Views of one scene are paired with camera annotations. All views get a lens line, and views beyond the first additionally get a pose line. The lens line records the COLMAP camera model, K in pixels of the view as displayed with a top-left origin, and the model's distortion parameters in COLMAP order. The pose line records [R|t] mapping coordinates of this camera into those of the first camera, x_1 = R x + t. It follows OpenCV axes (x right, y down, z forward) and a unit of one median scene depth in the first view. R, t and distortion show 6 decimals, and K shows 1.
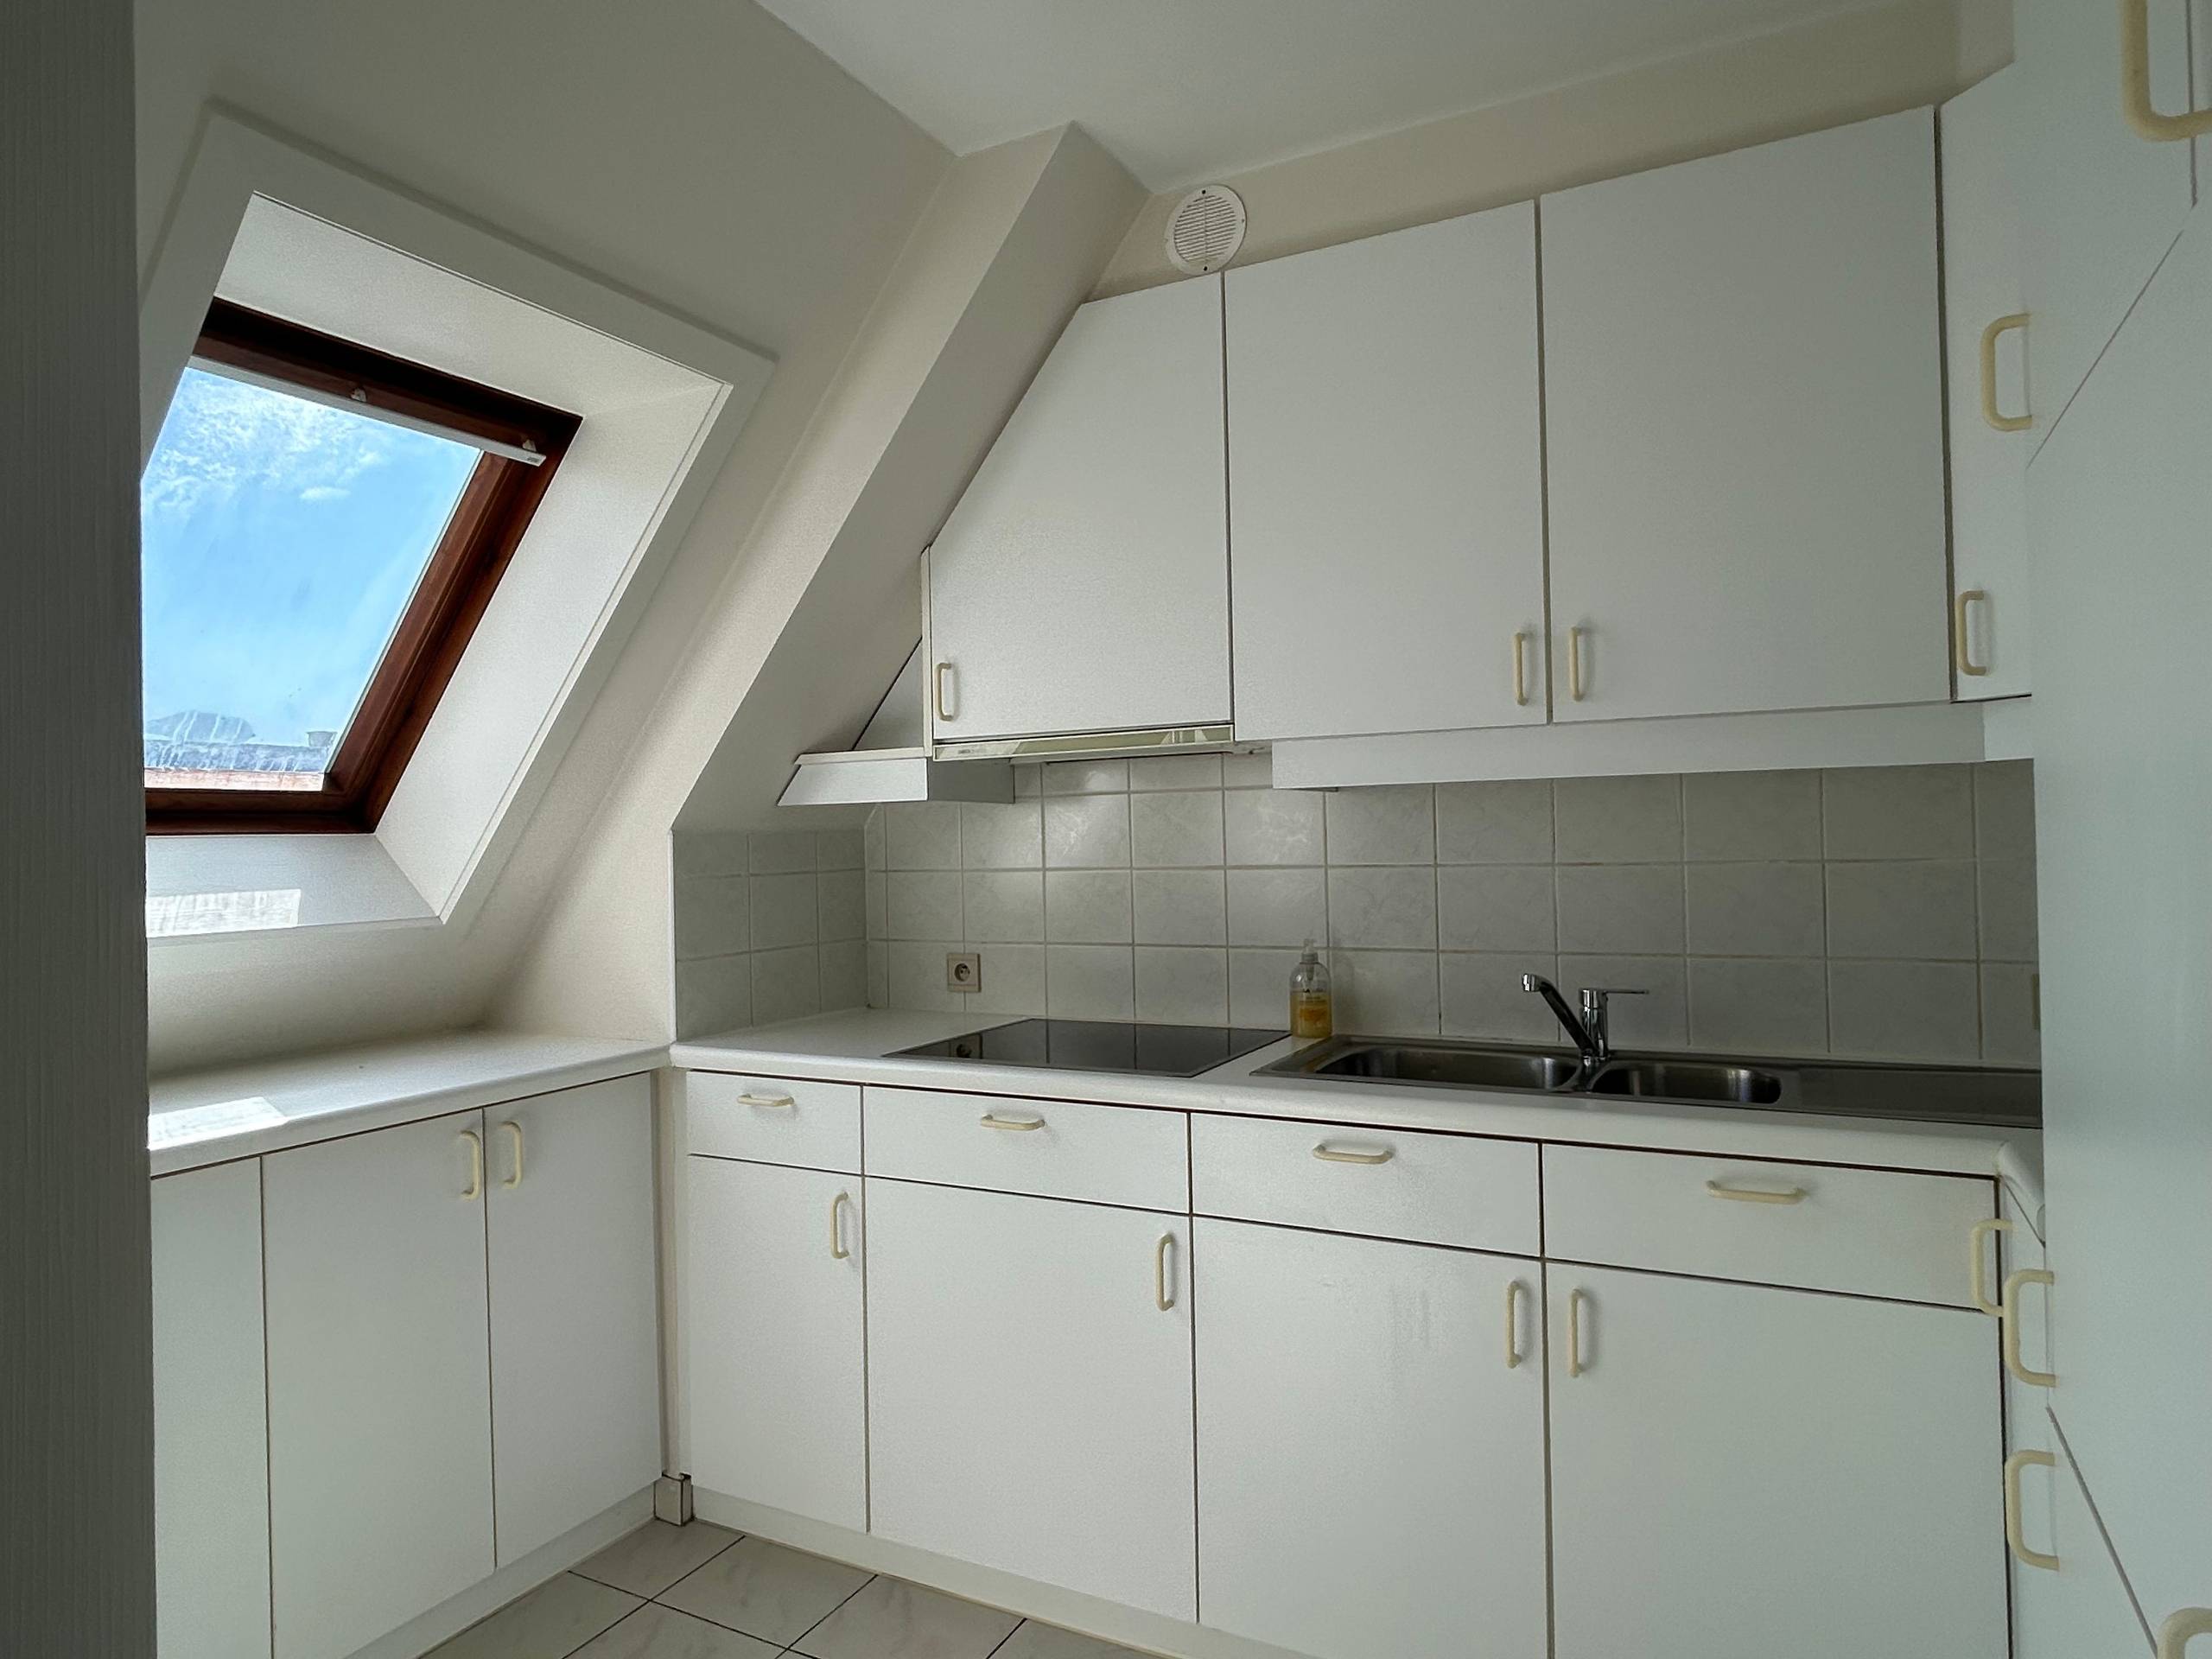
lens RADIAL K [[1322.7, 0, 1106.0], [0, 1322.7, 829.5], [0, 0, 1]] dist [-0.002569, -0.000183]
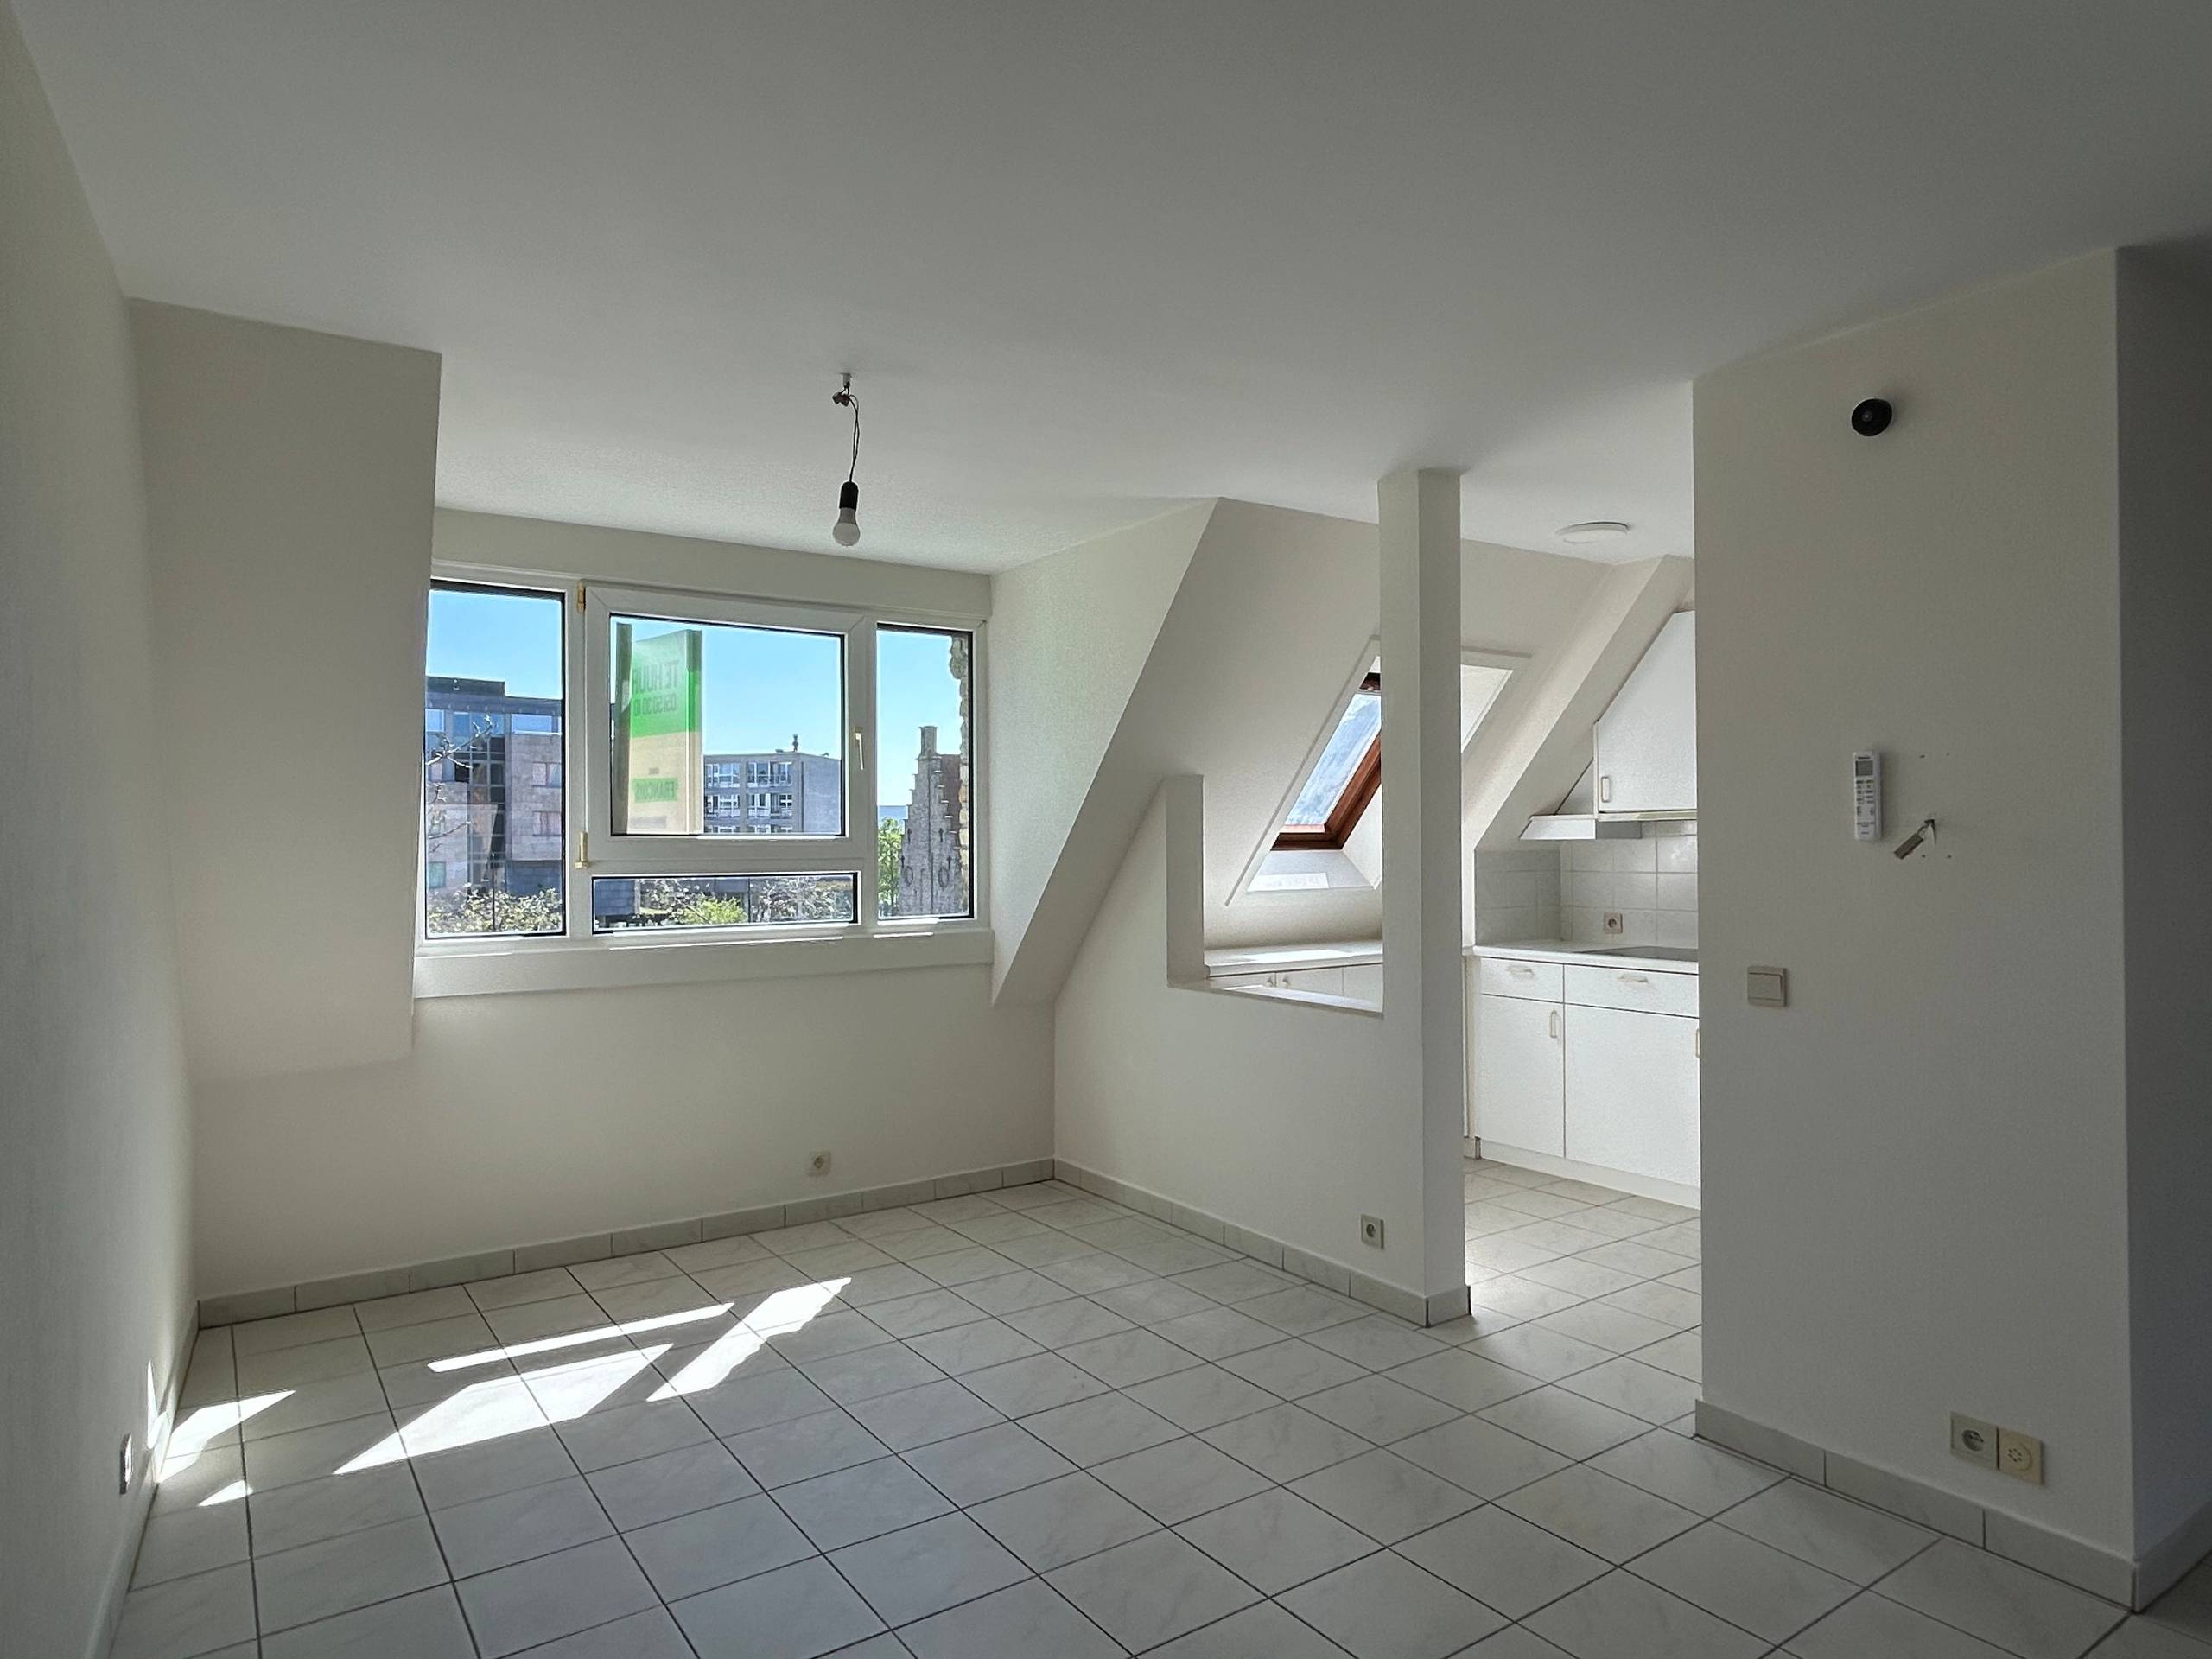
lens RADIAL K [[1314.9, 0, 1095.3], [0, 1314.9, 835.0], [0, 0, 1]] dist [0.025653, -0.034566]
pose [[0.881901, 0.012009, -0.471282, 0.159286], [-0.007423, 0.999905, 0.011590, -0.047830], [0.471376, -0.006723, 0.881907, -1.277682]]
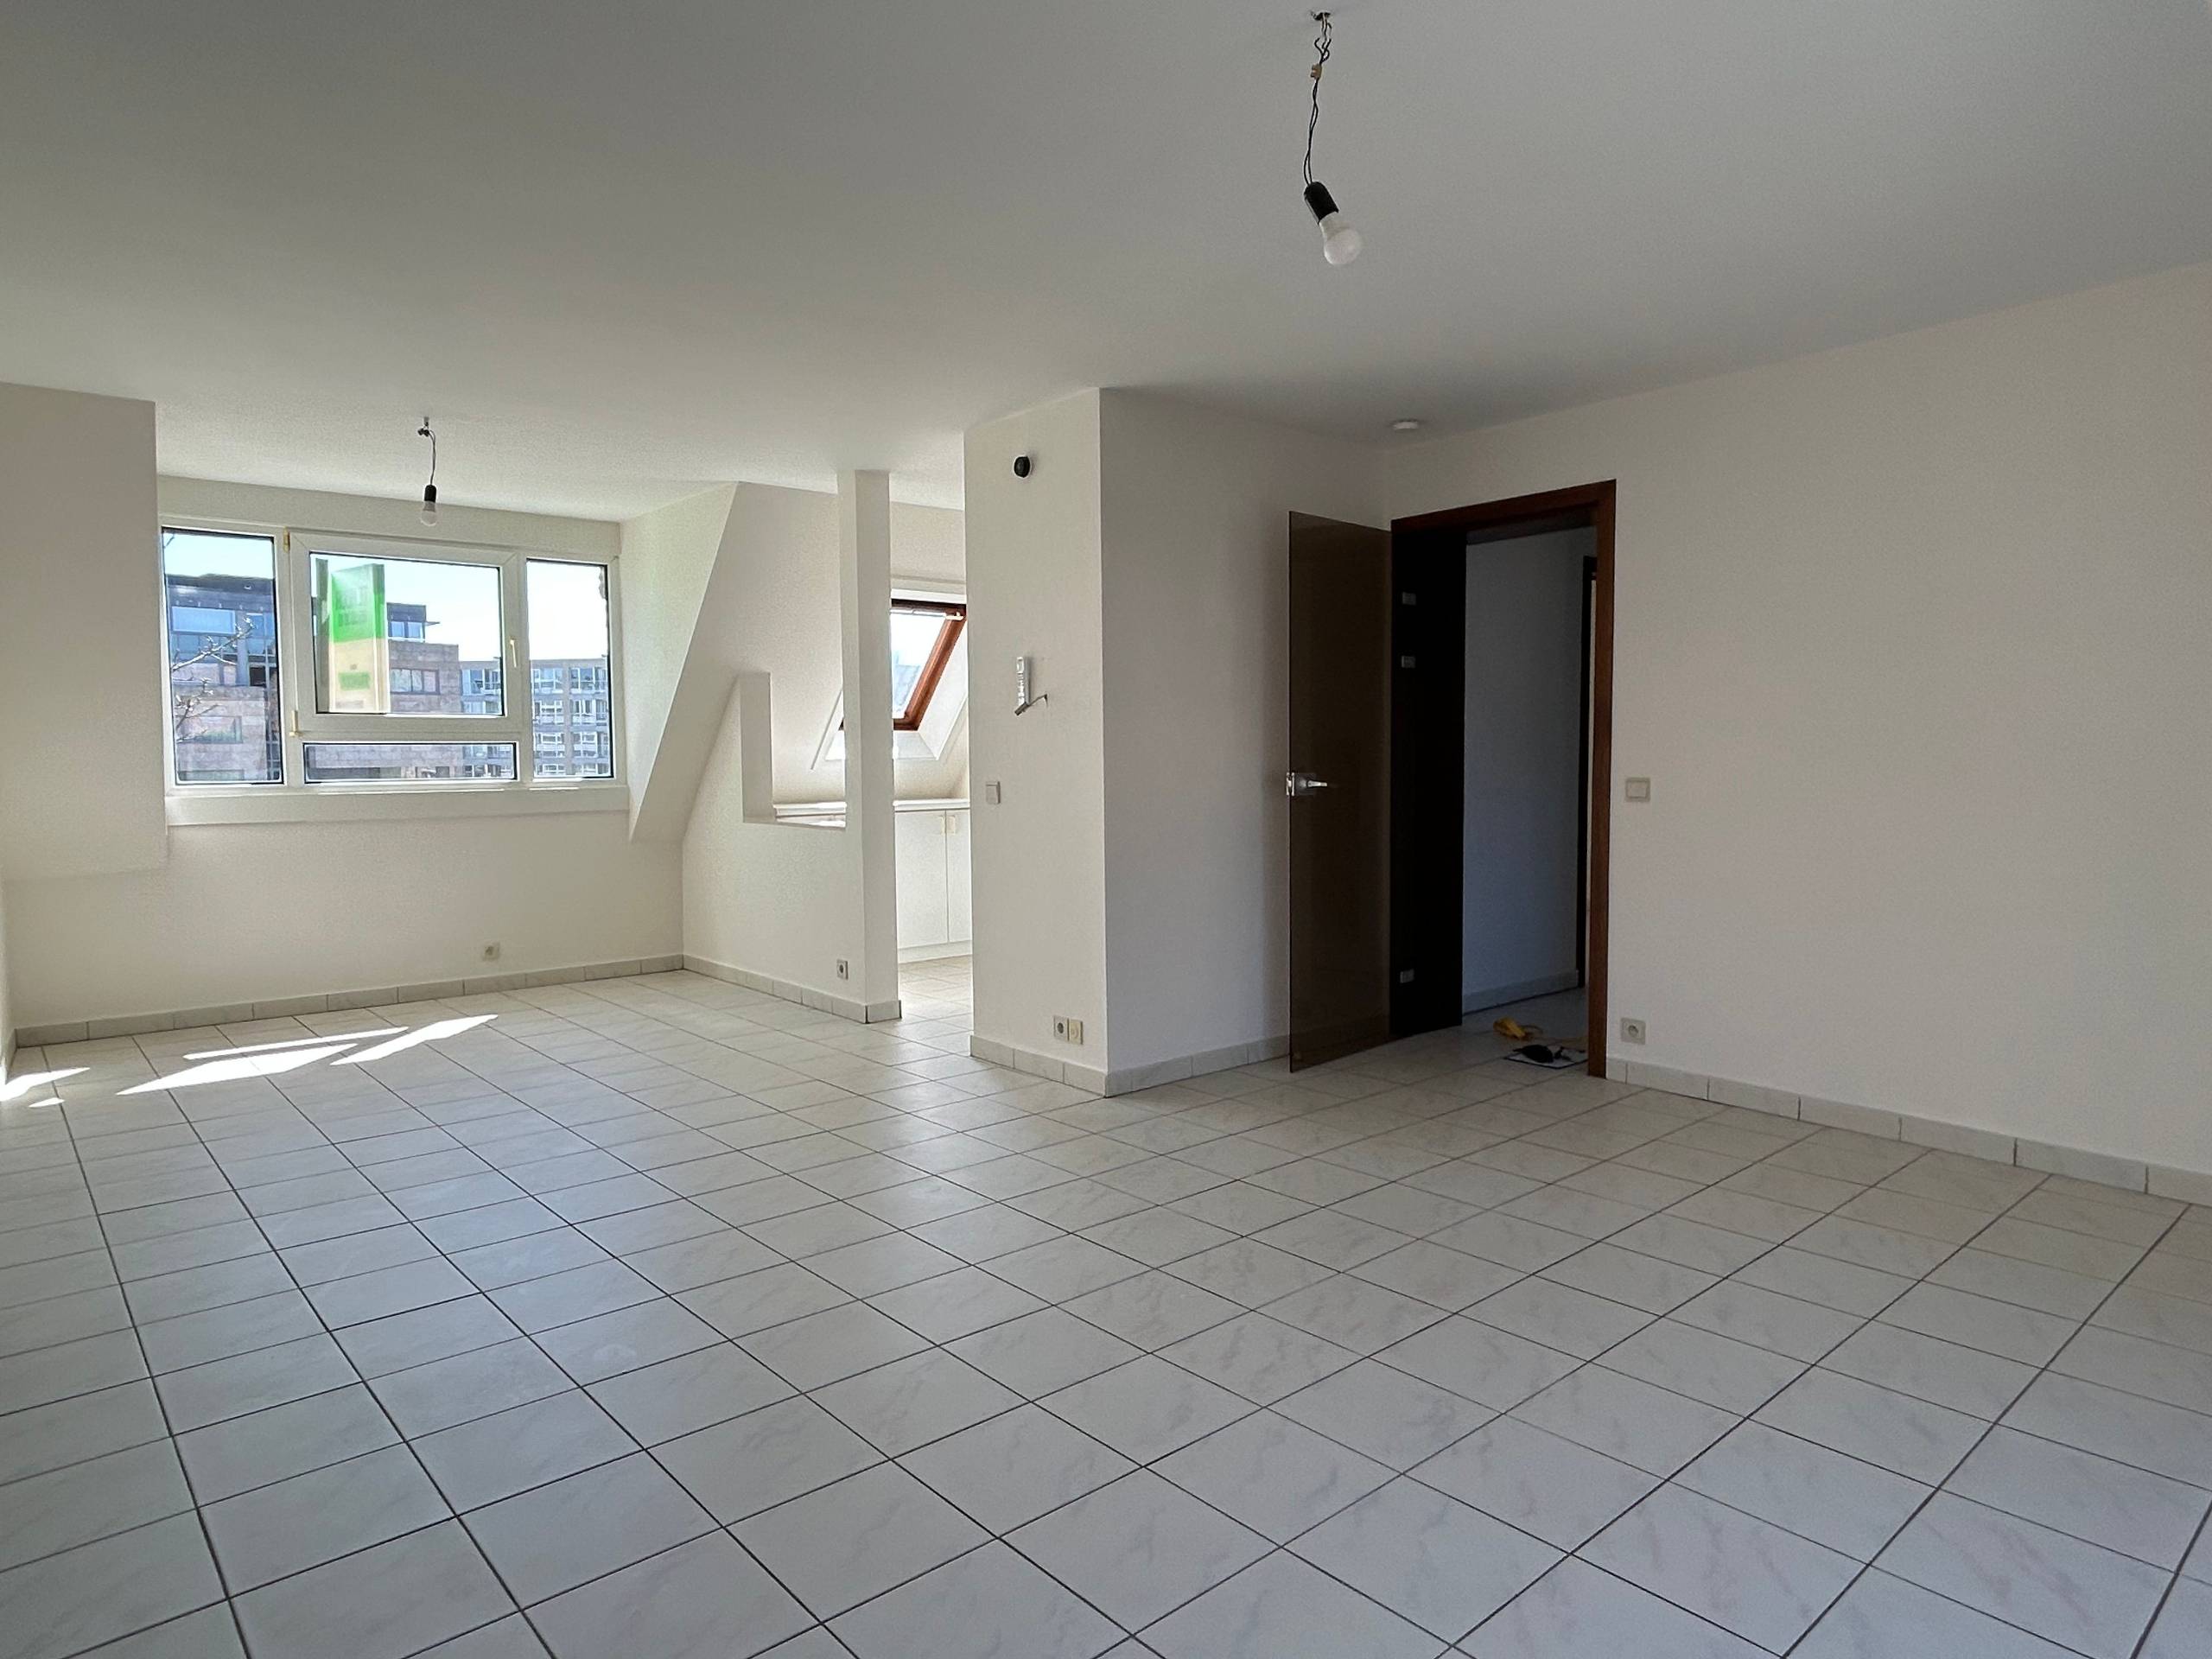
lens RADIAL K [[1322.7, 0, 1106.0], [0, 1322.7, 829.5], [0, 0, 1]] dist [-0.002569, -0.000183]
pose [[0.931417, 0.034658, -0.362301, 1.027381], [-0.007853, 0.997138, 0.075199, -0.002287], [0.363870, -0.067197, 0.929023, -1.794669]]
